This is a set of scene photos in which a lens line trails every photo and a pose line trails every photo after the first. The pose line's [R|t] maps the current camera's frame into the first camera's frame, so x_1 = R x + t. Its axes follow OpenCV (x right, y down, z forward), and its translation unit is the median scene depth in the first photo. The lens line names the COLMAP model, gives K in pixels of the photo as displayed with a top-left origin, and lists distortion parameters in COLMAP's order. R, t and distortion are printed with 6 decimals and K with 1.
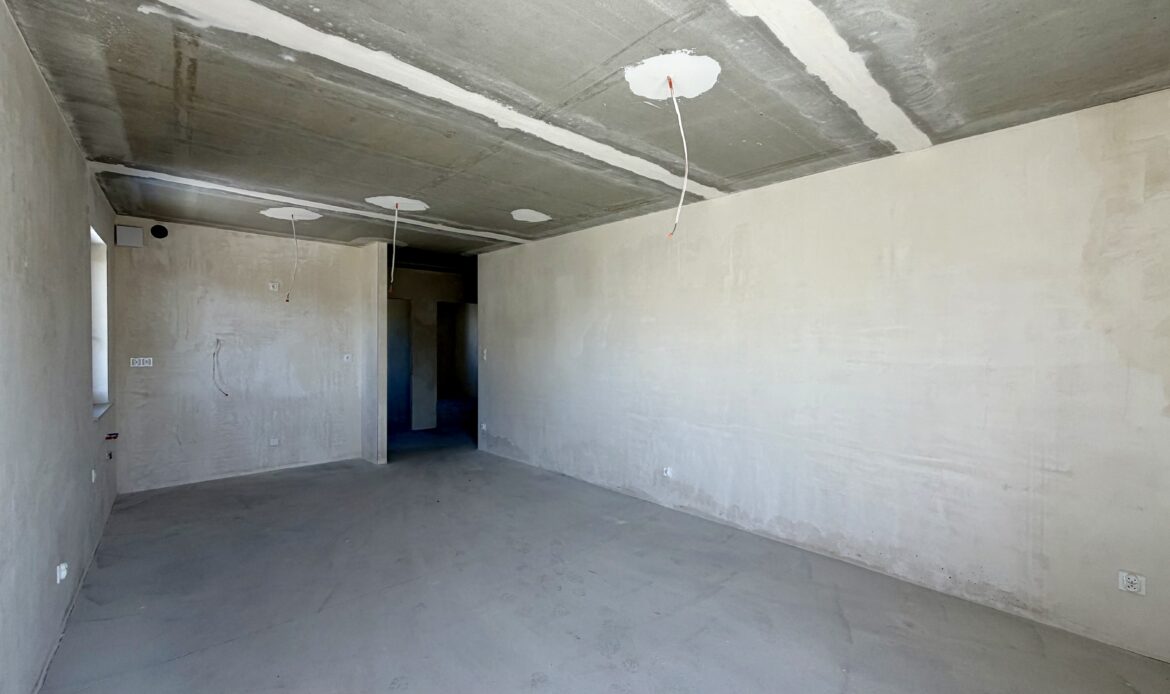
lens RADIAL K [[488.1, 0, 585.0], [0, 488.1, 347.0], [0, 0, 1]] dist [-0.005549, -0.000210]
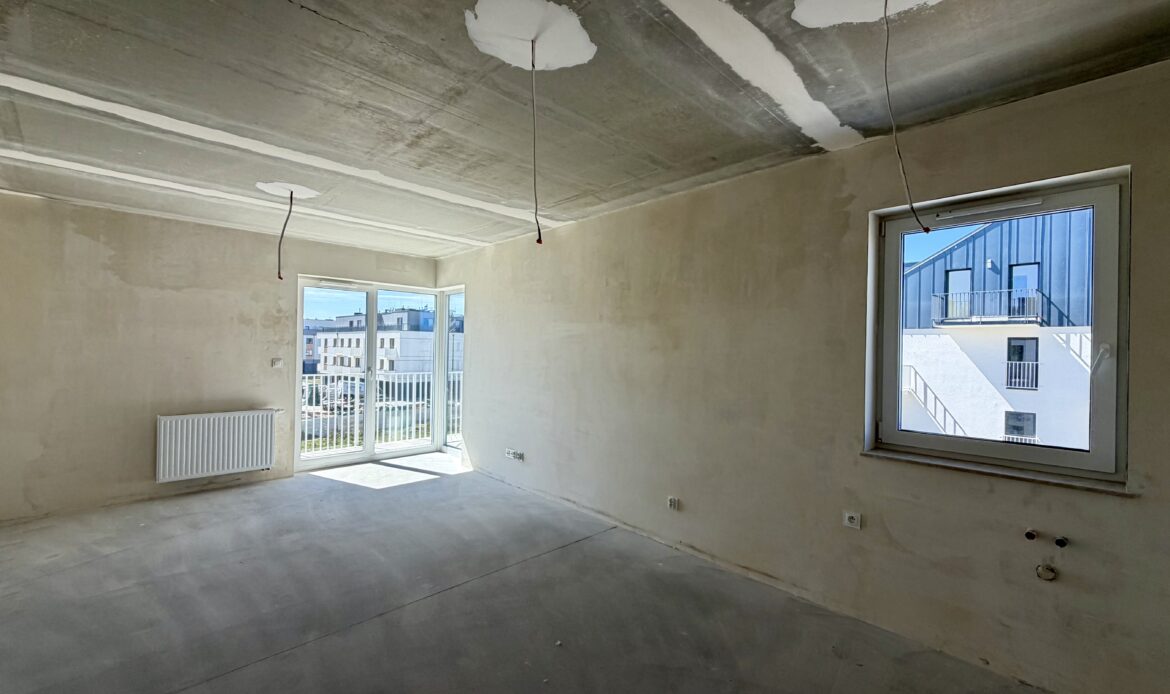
lens RADIAL K [[467.6, 0, 585.0], [0, 467.6, 347.0], [0, 0, 1]] dist [-0.000585, -0.000046]
pose [[-0.997812, -0.017791, -0.063673, -0.603479], [-0.017965, 0.999836, 0.002160, -0.016913], [0.063624, 0.003299, -0.997968, 2.123684]]
